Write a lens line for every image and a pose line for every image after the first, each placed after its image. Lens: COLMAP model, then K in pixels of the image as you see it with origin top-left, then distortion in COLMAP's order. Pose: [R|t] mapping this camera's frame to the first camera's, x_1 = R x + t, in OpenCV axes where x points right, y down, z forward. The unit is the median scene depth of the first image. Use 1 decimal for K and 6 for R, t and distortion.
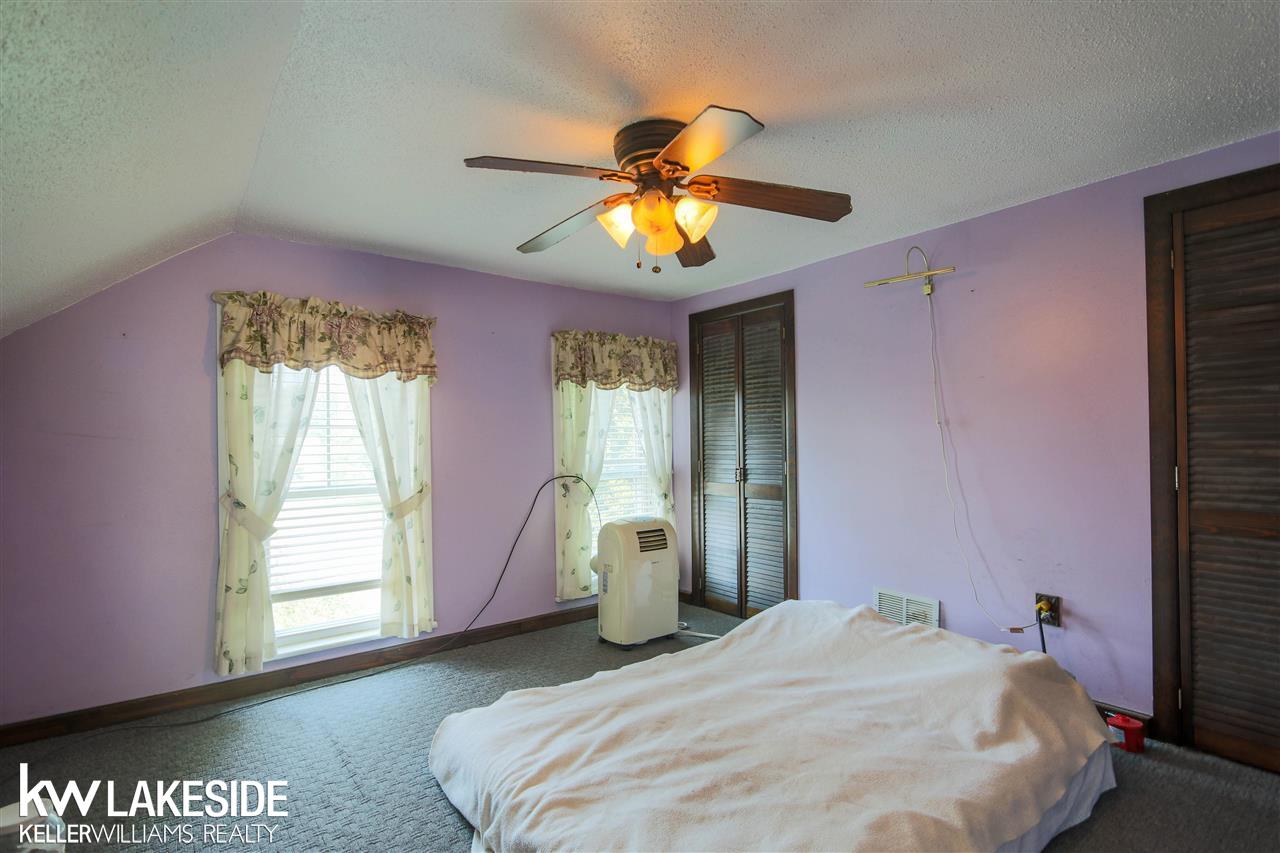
lens RADIAL K [[589.3, 0, 635.3], [0, 589.3, 433.7], [0, 0, 1]] dist [0.001747, 0.000867]
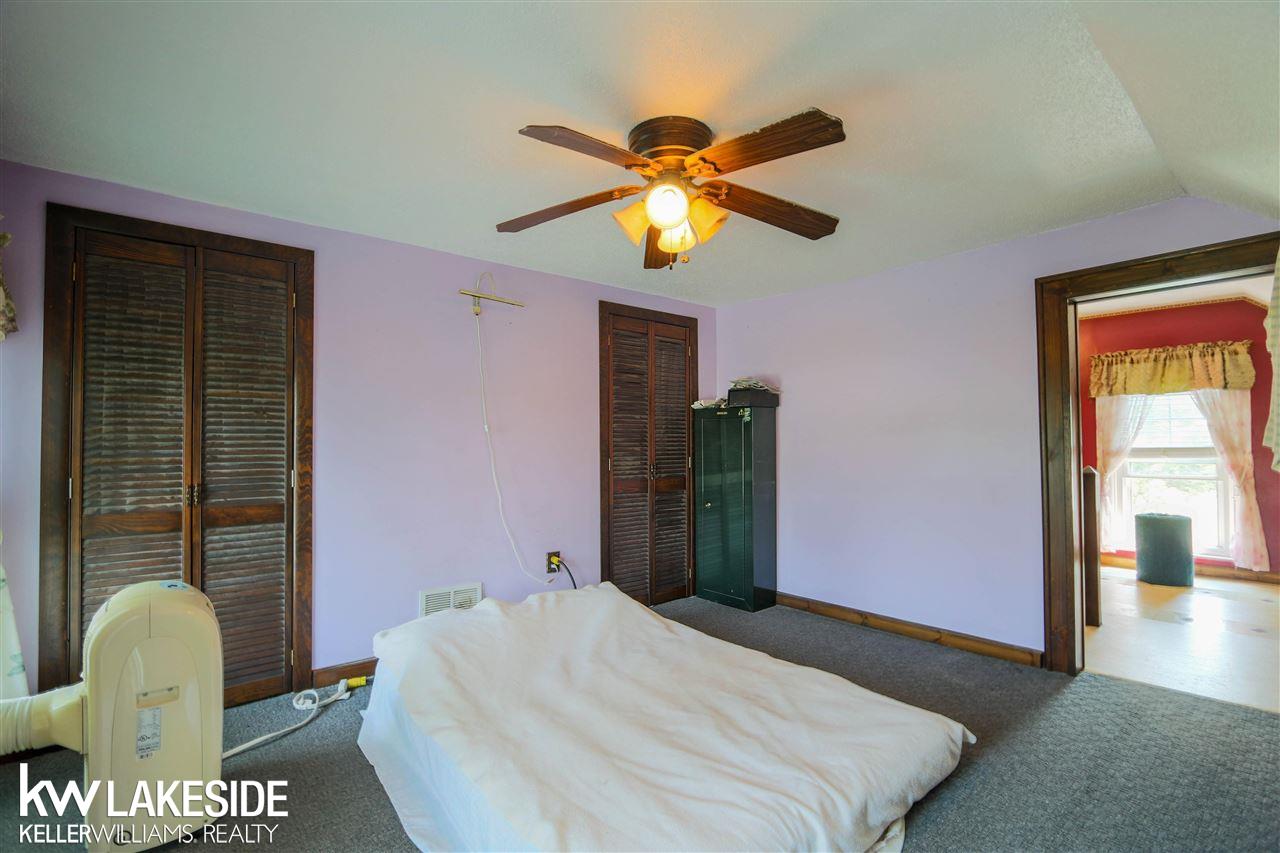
lens RADIAL K [[589.3, 0, 635.3], [0, 589.3, 433.7], [0, 0, 1]] dist [0.001747, 0.000867]
pose [[-0.019108, 0.021124, 0.999594, -0.873594], [-0.006521, 0.999753, -0.021252, 0.023231], [-0.999796, -0.006924, -0.018965, 0.989598]]
